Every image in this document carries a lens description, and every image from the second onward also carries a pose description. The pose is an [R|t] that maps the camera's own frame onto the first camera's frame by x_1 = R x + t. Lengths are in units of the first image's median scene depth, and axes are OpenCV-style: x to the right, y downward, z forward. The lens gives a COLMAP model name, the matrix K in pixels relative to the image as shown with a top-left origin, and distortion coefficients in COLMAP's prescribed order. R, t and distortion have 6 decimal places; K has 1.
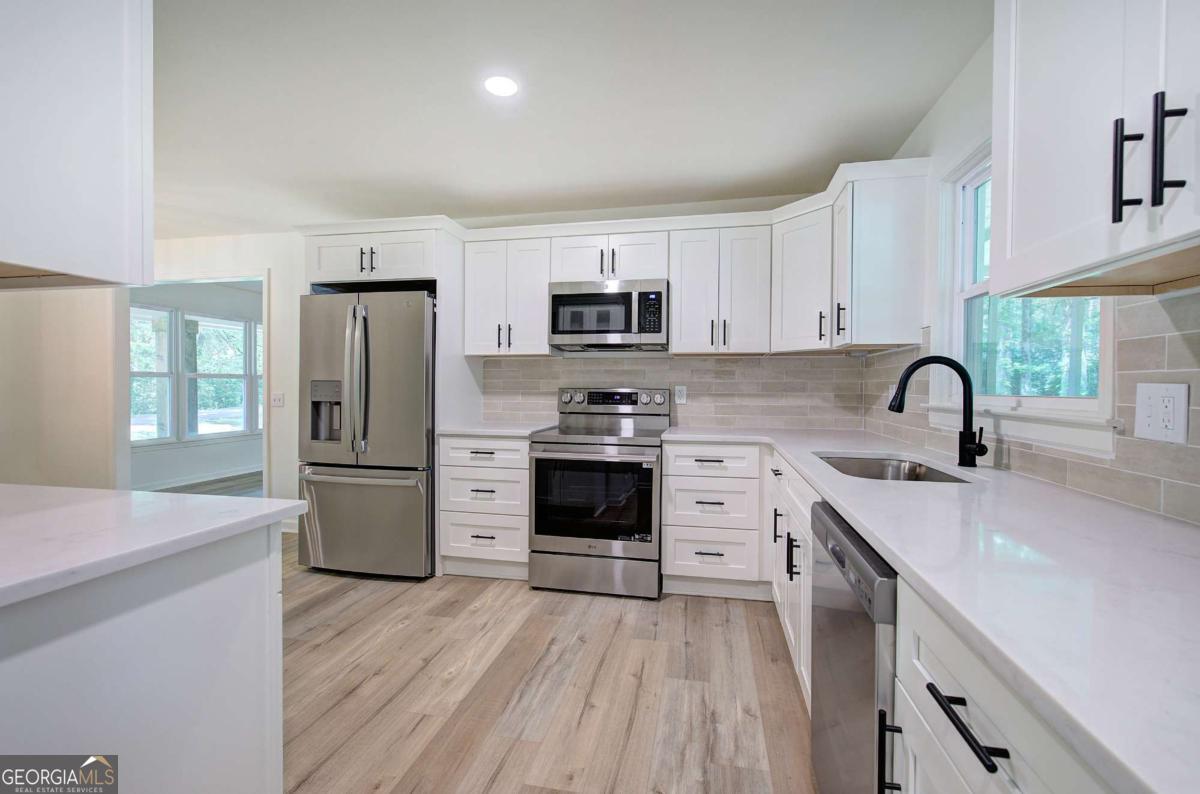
lens RADIAL K [[508.5, 0, 603.7], [0, 508.5, 392.3], [0, 0, 1]] dist [-0.004182, 0.001103]
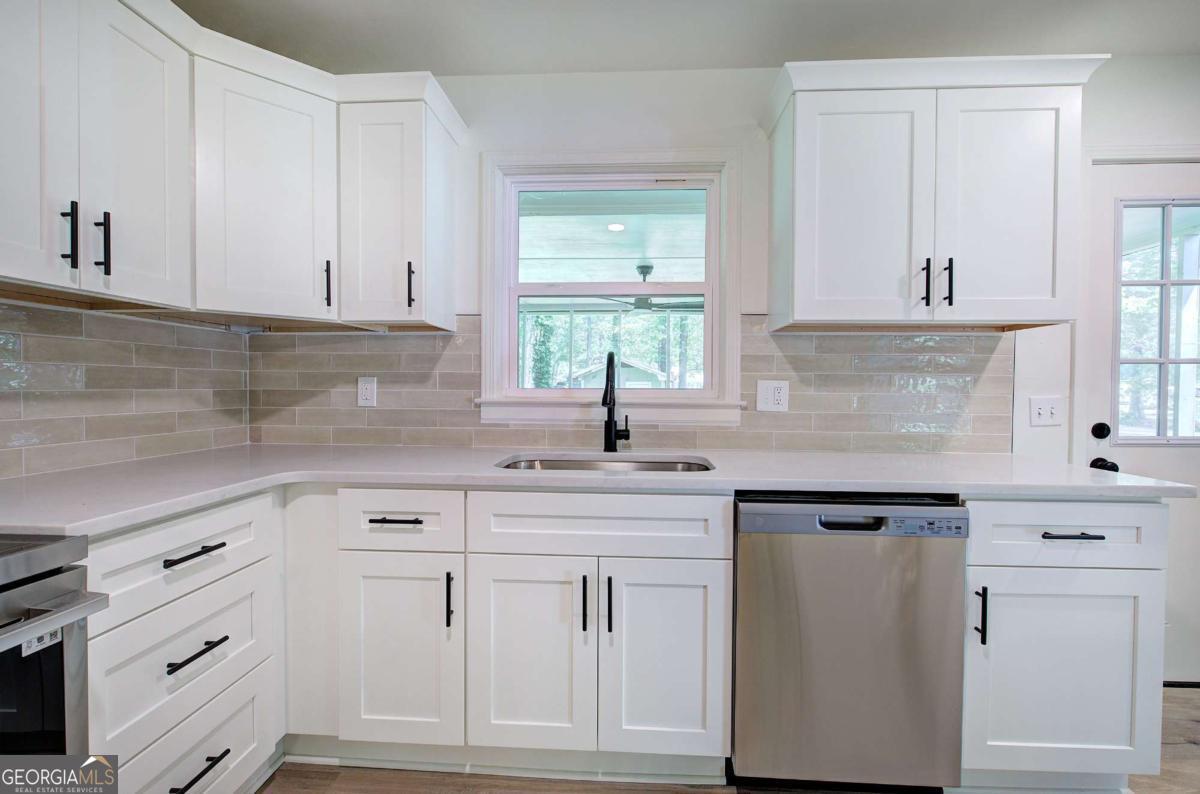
lens RADIAL K [[508.5, 0, 606.4], [0, 508.5, 396.7], [0, 0, 1]] dist [-0.004182, 0.001103]
pose [[-0.148685, -0.025779, 0.988548, -0.225688], [0.004973, 0.999628, 0.026816, -0.003687], [-0.988872, 0.008903, -0.148502, 0.658901]]
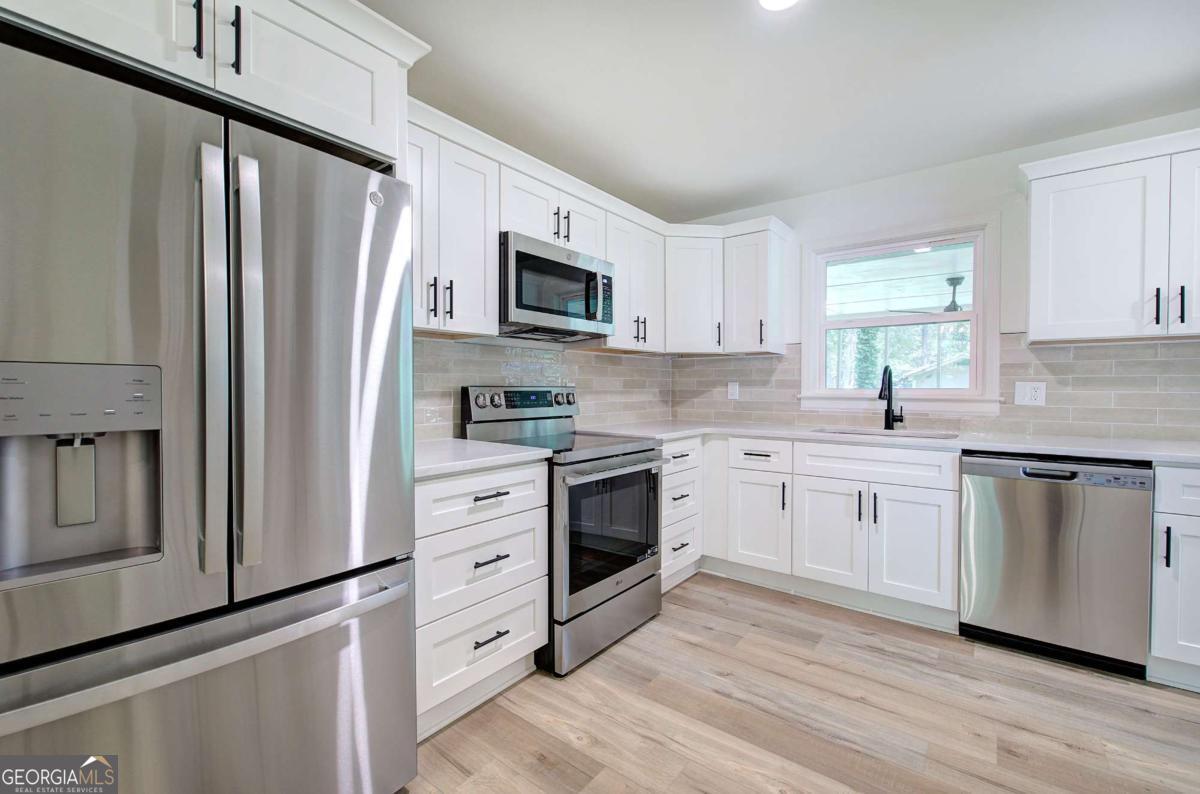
lens RADIAL K [[508.5, 0, 608.1], [0, 508.5, 394.0], [0, 0, 1]] dist [-0.004182, 0.001103]
pose [[0.435768, -0.016956, 0.899899, -0.700660], [0.011081, 0.999848, 0.013473, -0.005145], [-0.899991, 0.004101, 0.435890, 0.620063]]
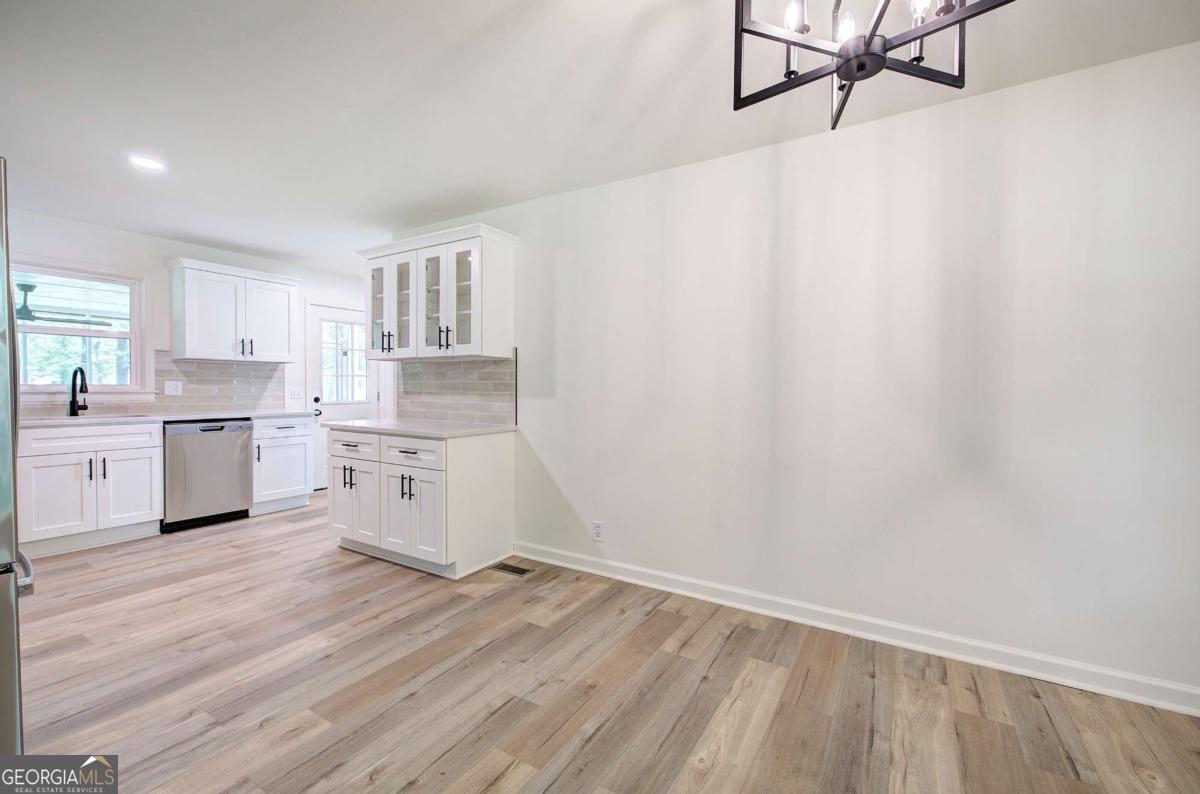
lens RADIAL K [[508.5, 0, 604.6], [0, 508.5, 395.8], [0, 0, 1]] dist [-0.004182, 0.001103]
pose [[-0.940416, -0.016280, 0.339637, -1.255810], [-0.006980, 0.999567, 0.028585, -0.013639], [-0.339956, 0.024511, -0.940122, 1.290758]]
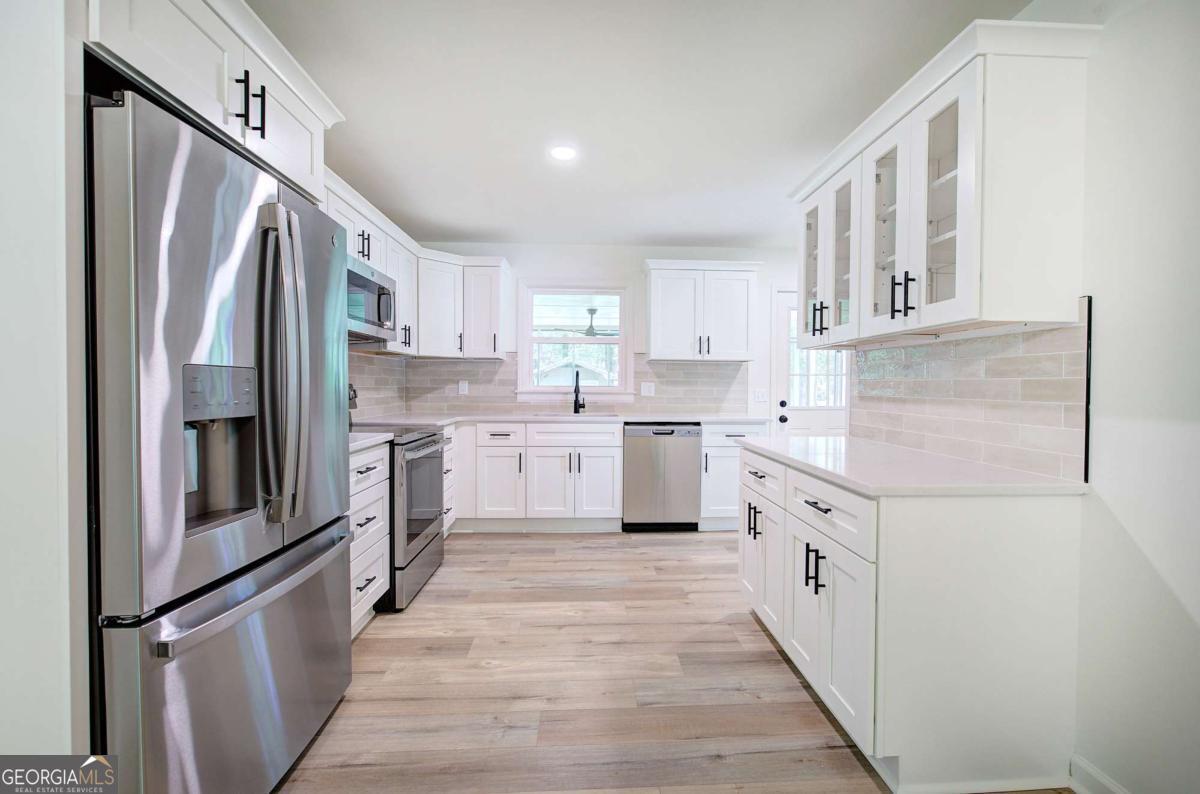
lens RADIAL K [[508.5, 0, 602.9], [0, 508.5, 394.7], [0, 0, 1]] dist [-0.004182, 0.001103]
pose [[-0.242368, -0.024477, 0.969876, -1.031971], [0.003983, 0.999648, 0.026224, -0.009660], [-0.970176, 0.010219, -0.242185, 0.840404]]
